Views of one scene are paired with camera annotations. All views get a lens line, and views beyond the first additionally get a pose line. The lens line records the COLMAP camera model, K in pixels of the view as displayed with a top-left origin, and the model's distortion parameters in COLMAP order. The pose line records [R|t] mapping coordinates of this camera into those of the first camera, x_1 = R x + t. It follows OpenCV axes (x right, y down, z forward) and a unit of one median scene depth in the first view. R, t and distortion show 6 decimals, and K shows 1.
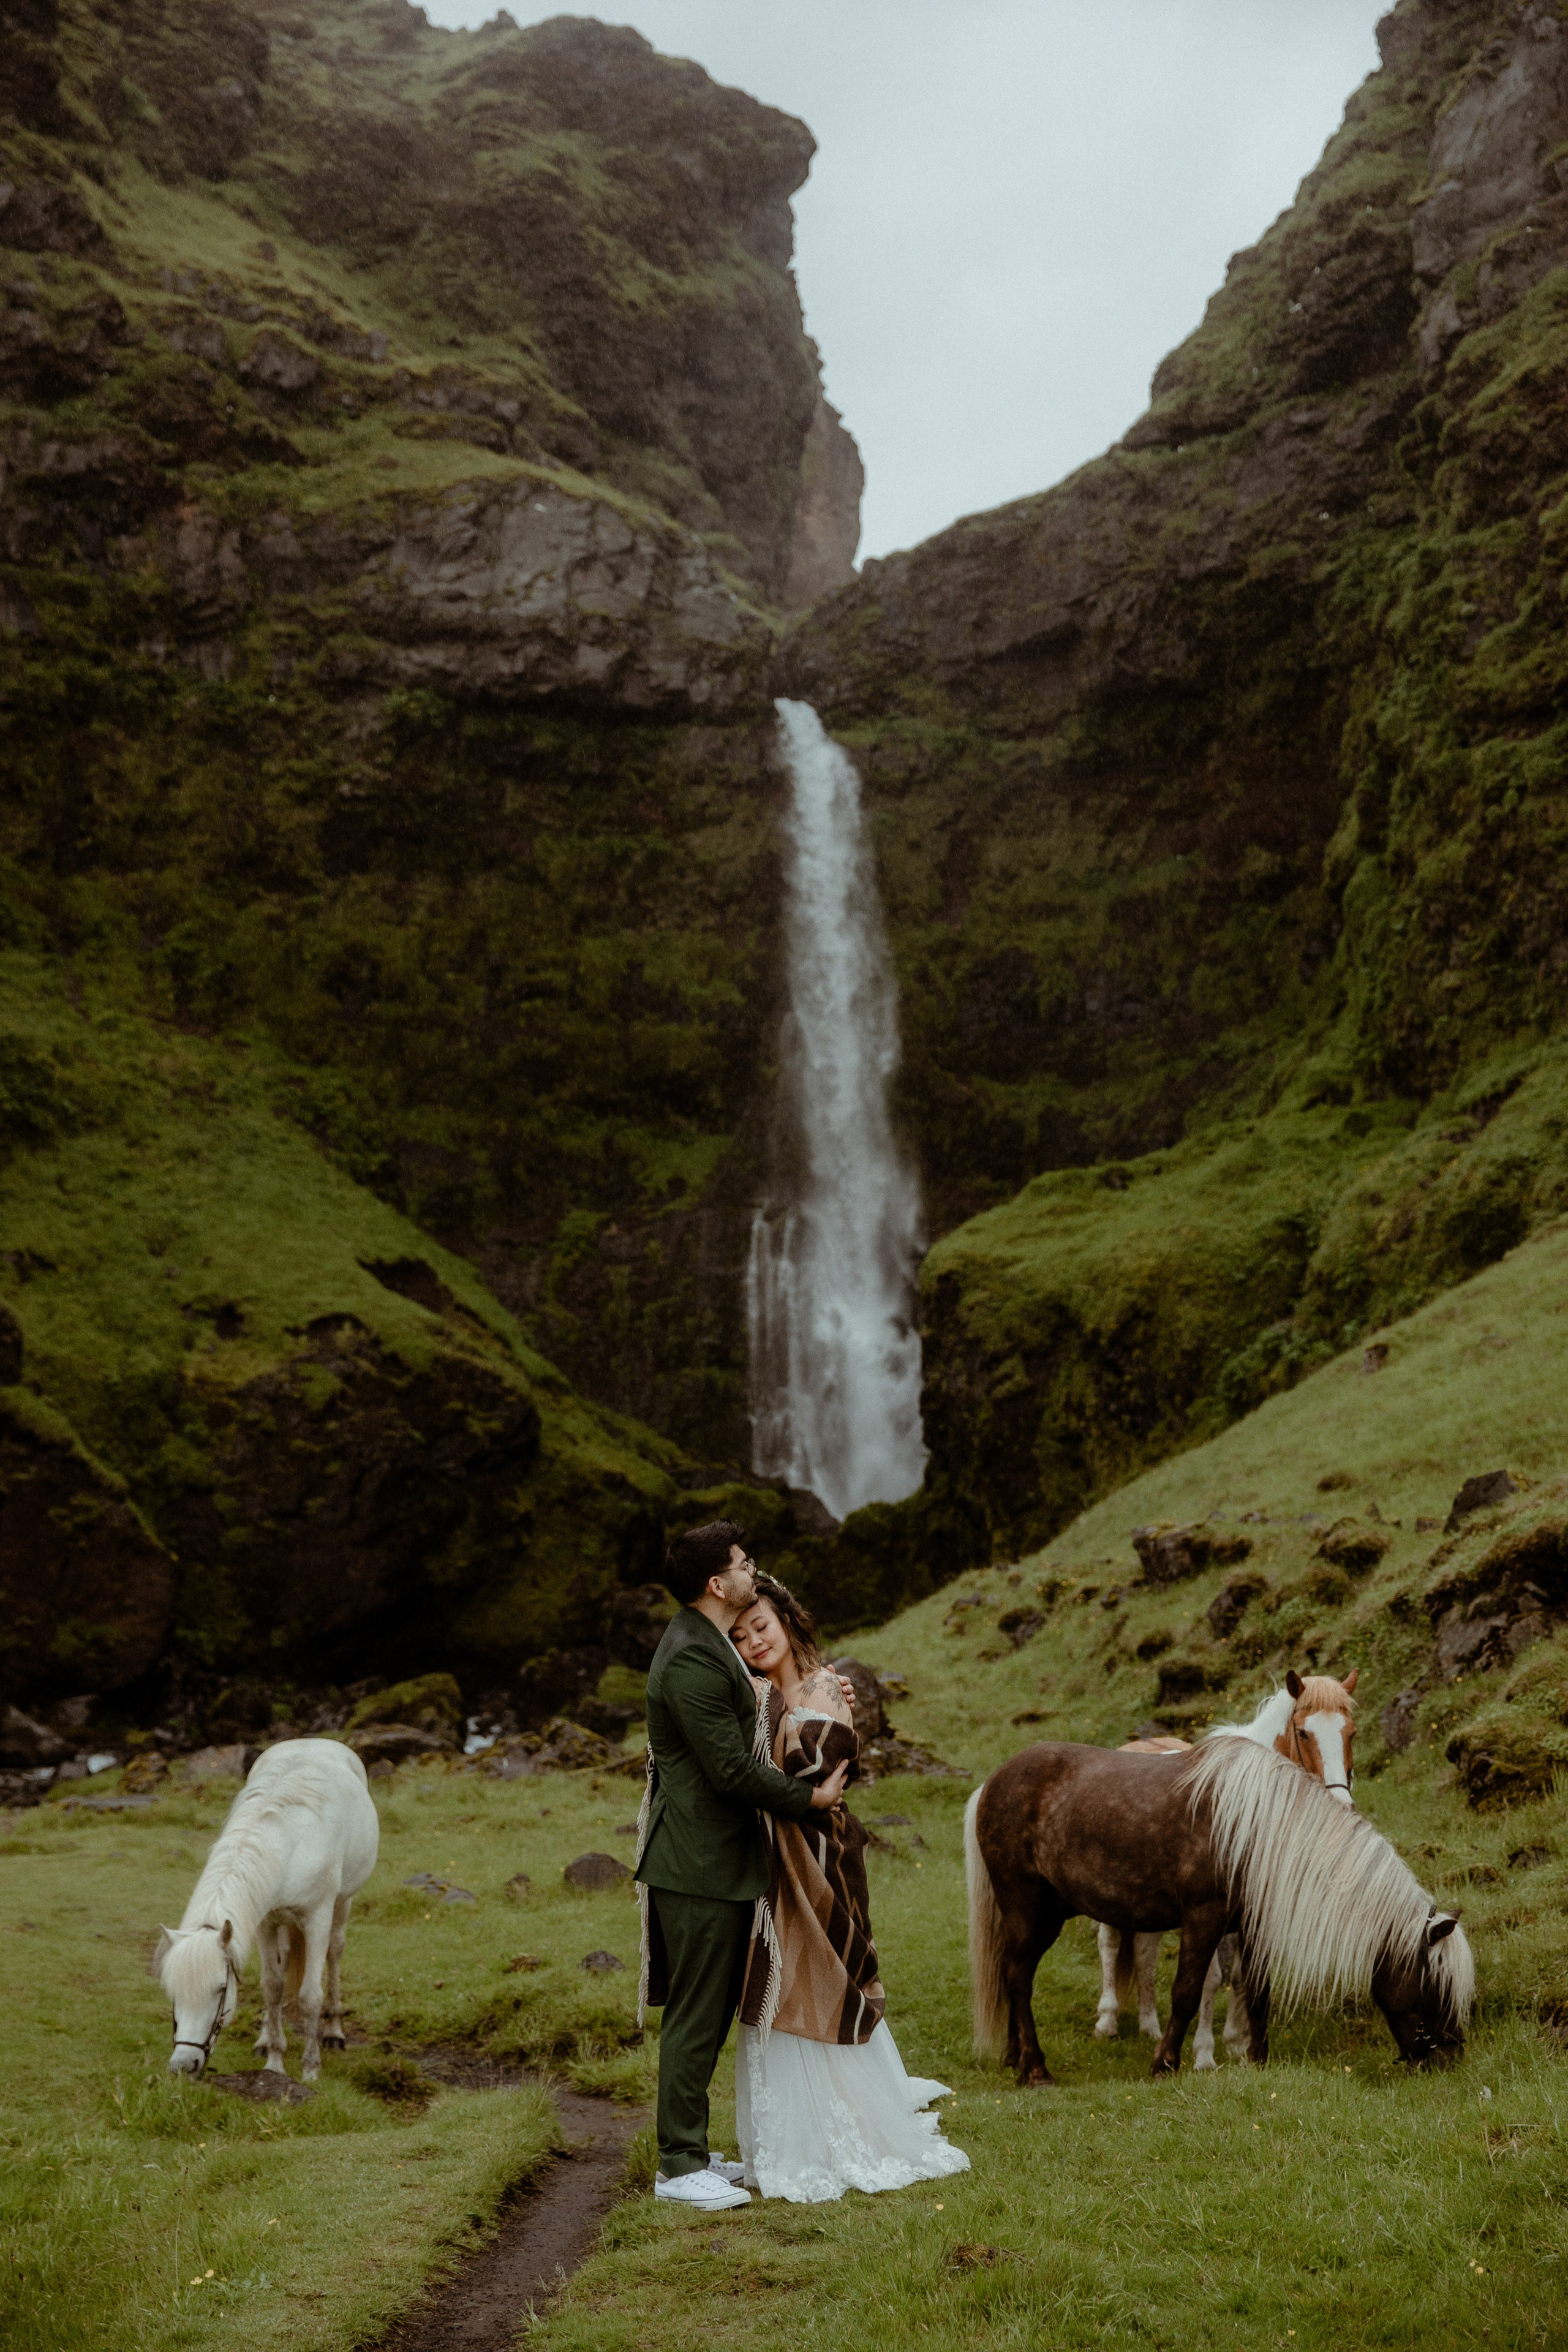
lens RADIAL K [[3005.8, 0, 780.7], [0, 3005.8, 1196.7], [0, 0, 1]] dist [0.016711, -0.043849]
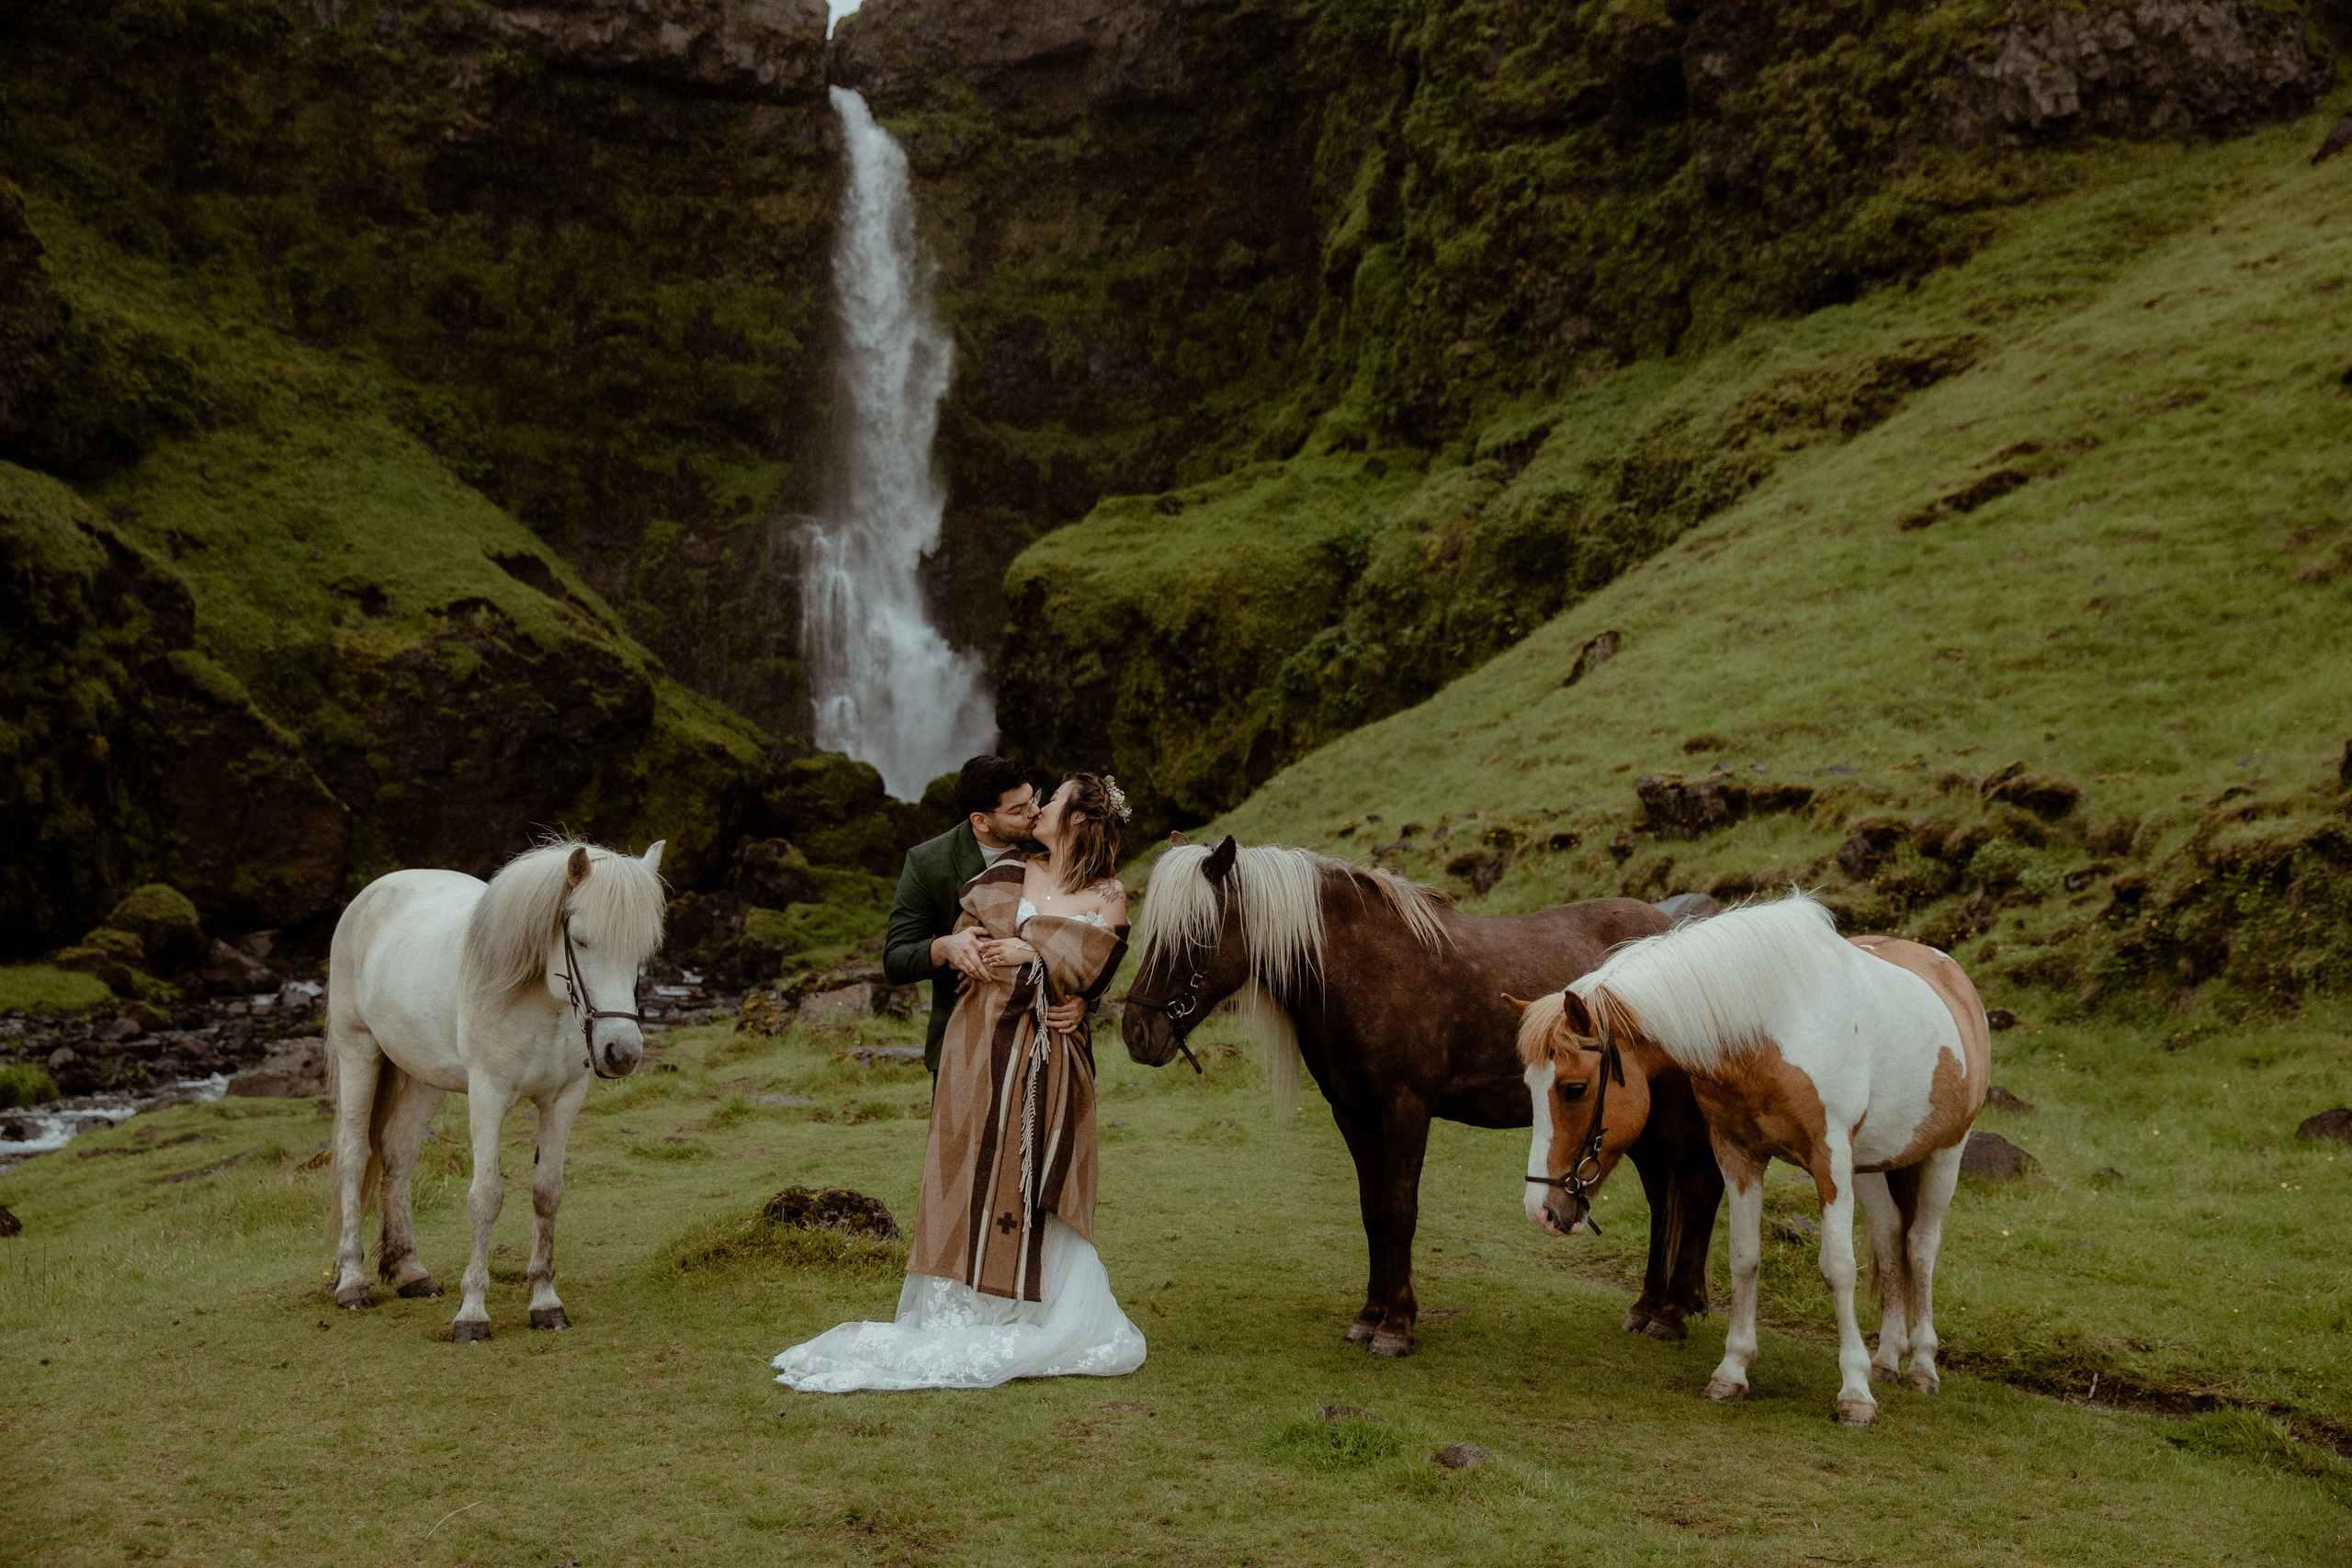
lens RADIAL K [[2331.8, 0, 1157.8], [0, 2331.8, 791.3], [0, 0, 1]] dist [0.033555, -0.020228]
pose [[0.978820, 0.017499, 0.203974, -0.078505], [-0.038386, 0.994356, 0.098903, 0.015283], [-0.201092, -0.104638, 0.973968, 0.089630]]
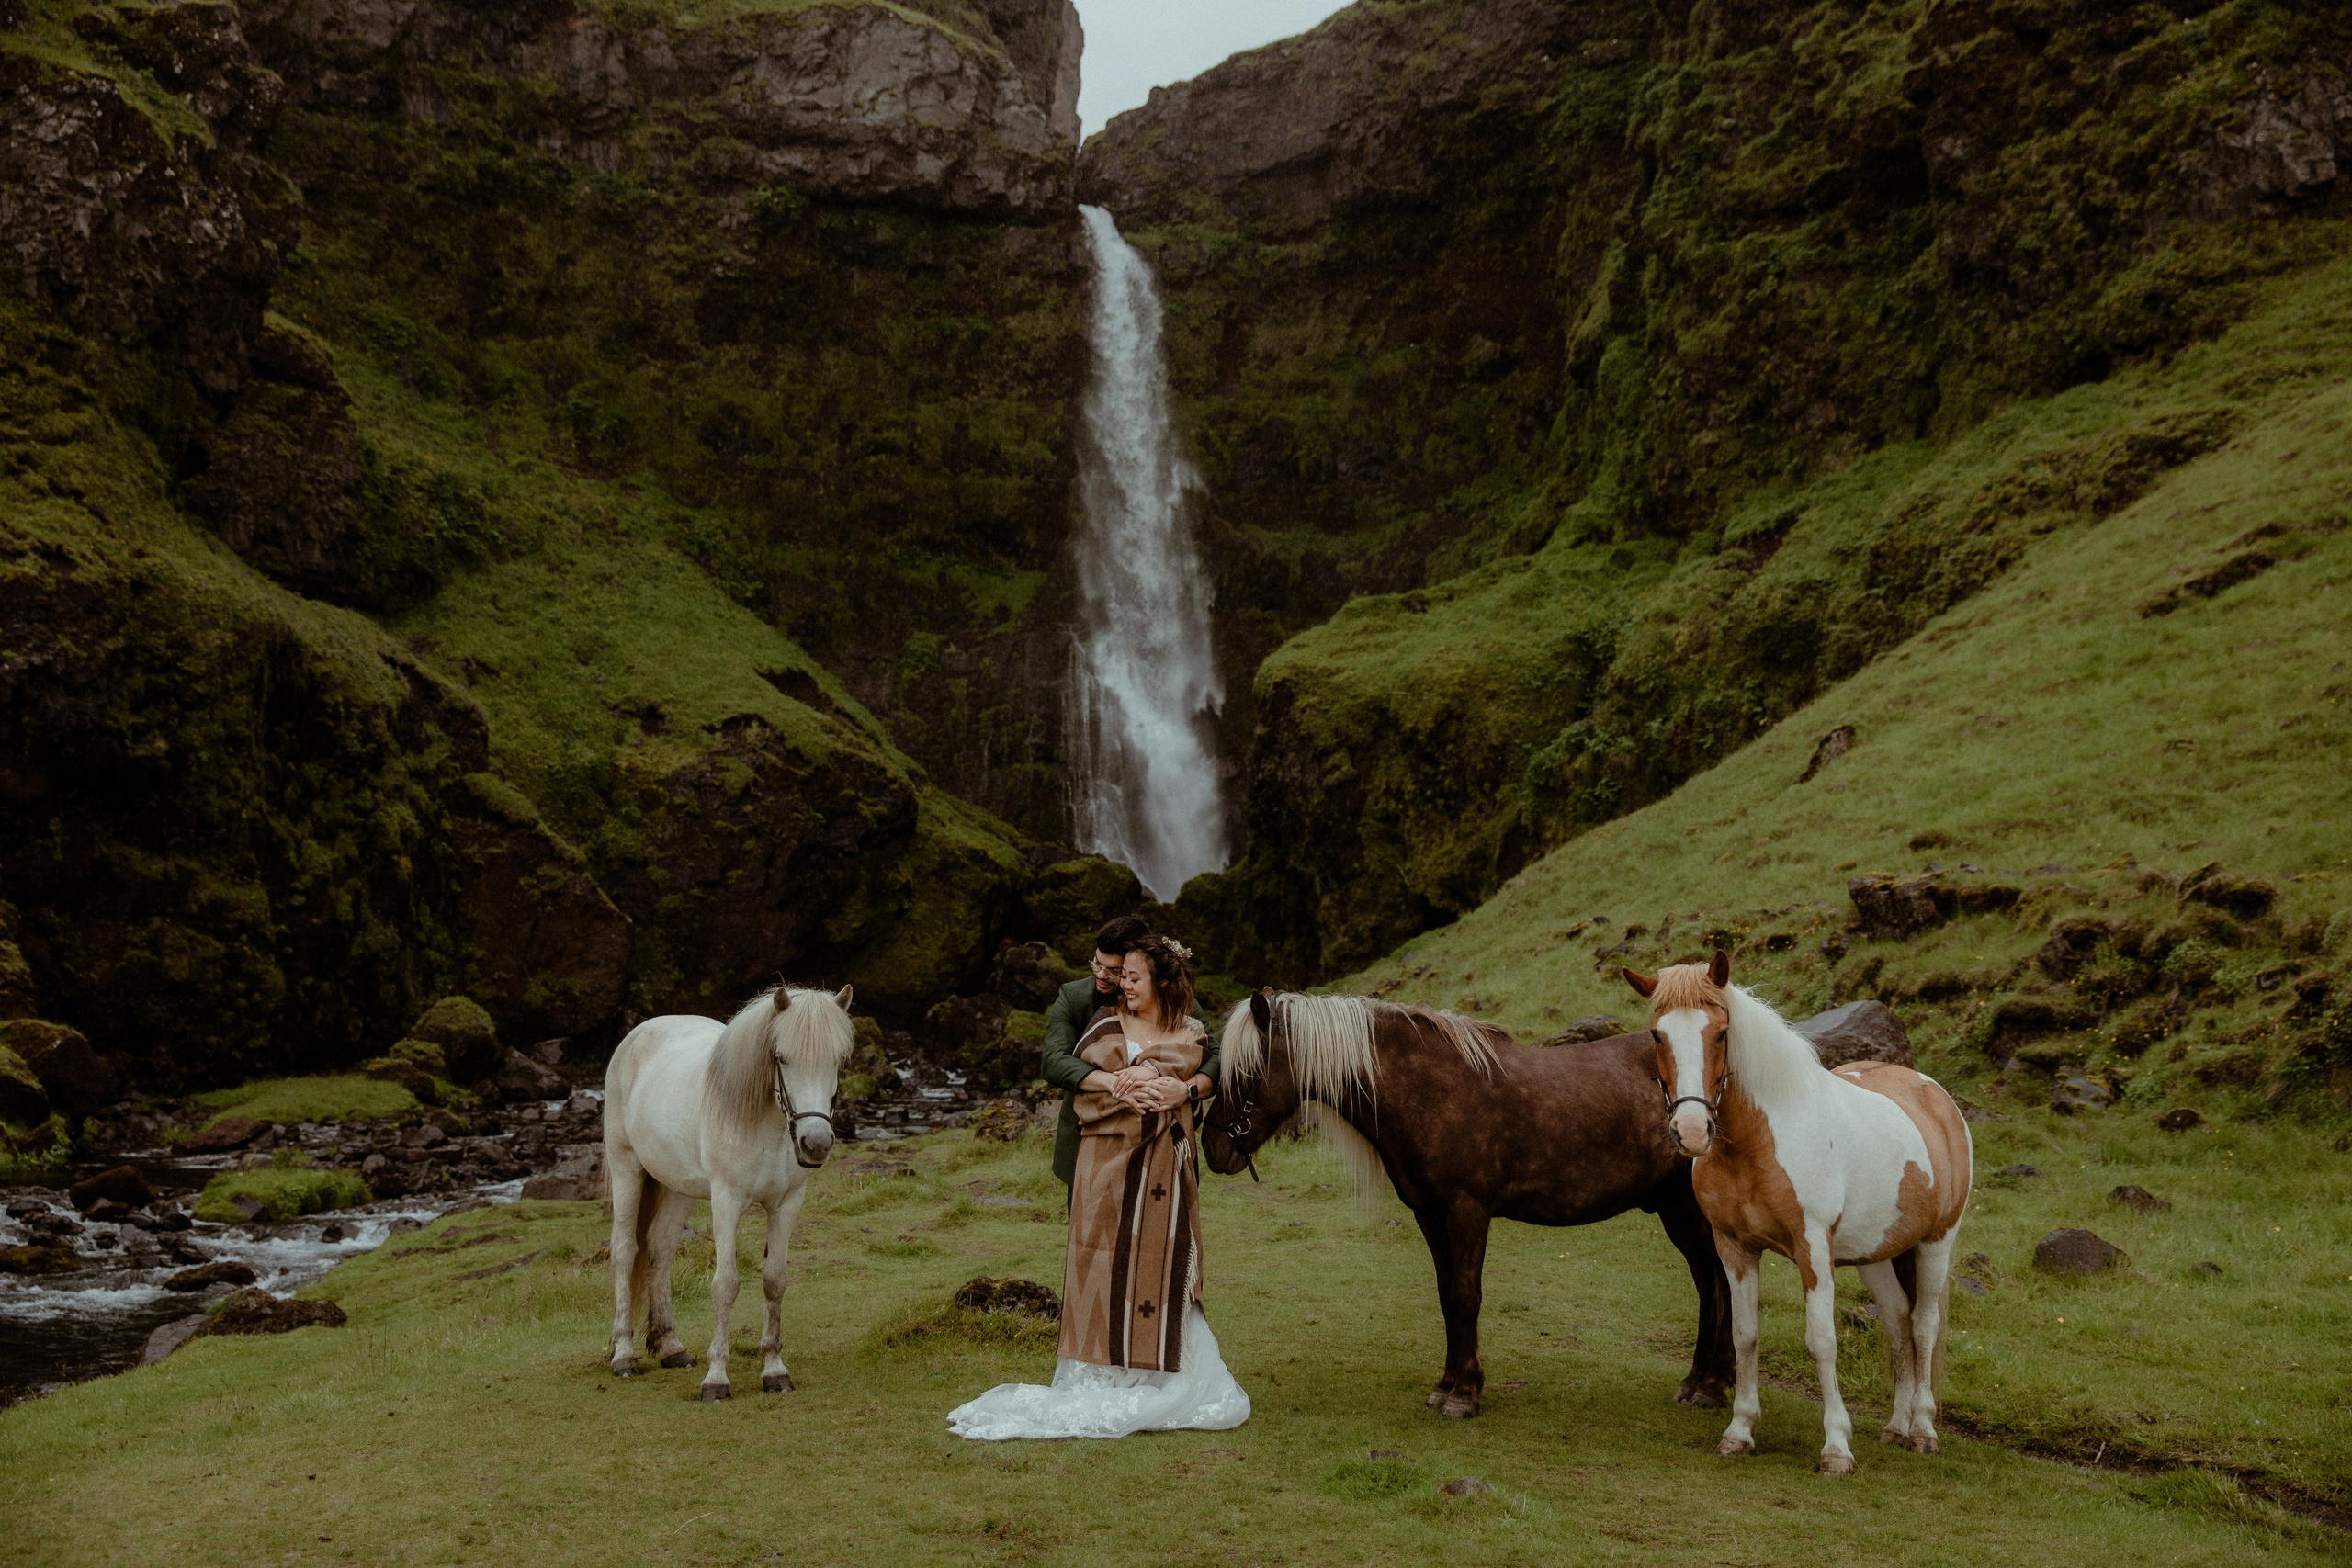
lens RADIAL K [[2356.2, 0, 1163.6], [0, 2356.2, 793.6], [0, 0, 1]] dist [0.036352, -0.019900]
pose [[0.995623, 0.001820, 0.093442, -0.075418], [-0.007793, 0.997945, 0.063598, 0.010586], [-0.093134, -0.064048, 0.993591, 0.070867]]
